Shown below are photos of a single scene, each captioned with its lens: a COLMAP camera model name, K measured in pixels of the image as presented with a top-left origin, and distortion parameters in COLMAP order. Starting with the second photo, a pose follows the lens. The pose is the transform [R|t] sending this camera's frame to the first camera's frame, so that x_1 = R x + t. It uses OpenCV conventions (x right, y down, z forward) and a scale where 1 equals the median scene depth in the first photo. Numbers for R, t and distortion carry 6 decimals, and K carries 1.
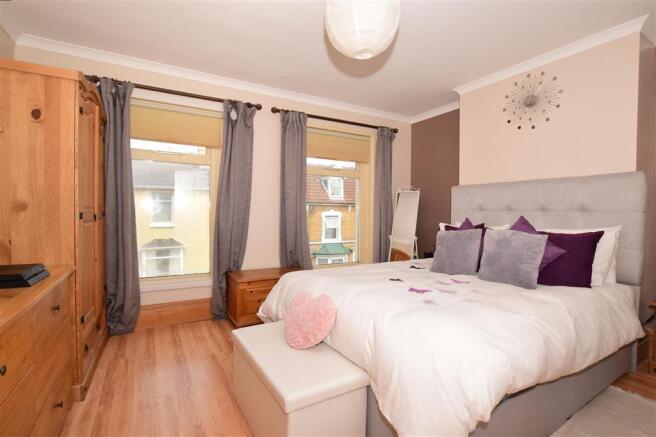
lens RADIAL K [[314.9, 0, 328.8], [0, 314.9, 220.8], [0, 0, 1]] dist [-0.000887, 0.000041]
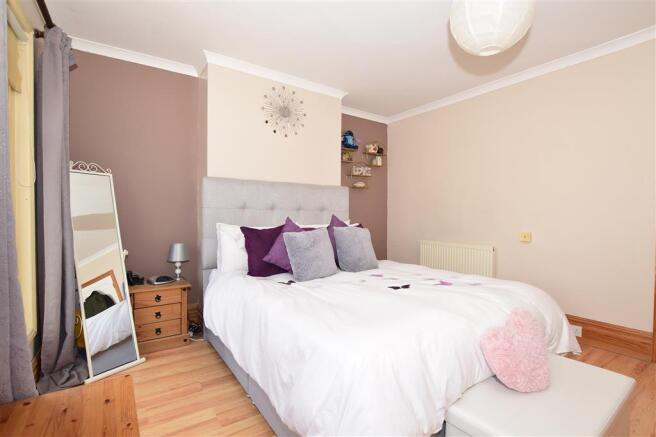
lens RADIAL K [[314.9, 0, 328.8], [0, 314.9, 213.3], [0, 0, 1]] dist [-0.000887, 0.000041]
pose [[-0.071507, -0.014478, 0.997335, -0.482636], [0.016158, 0.999747, 0.015671, -0.033973], [-0.997309, 0.017235, -0.071255, 0.916838]]
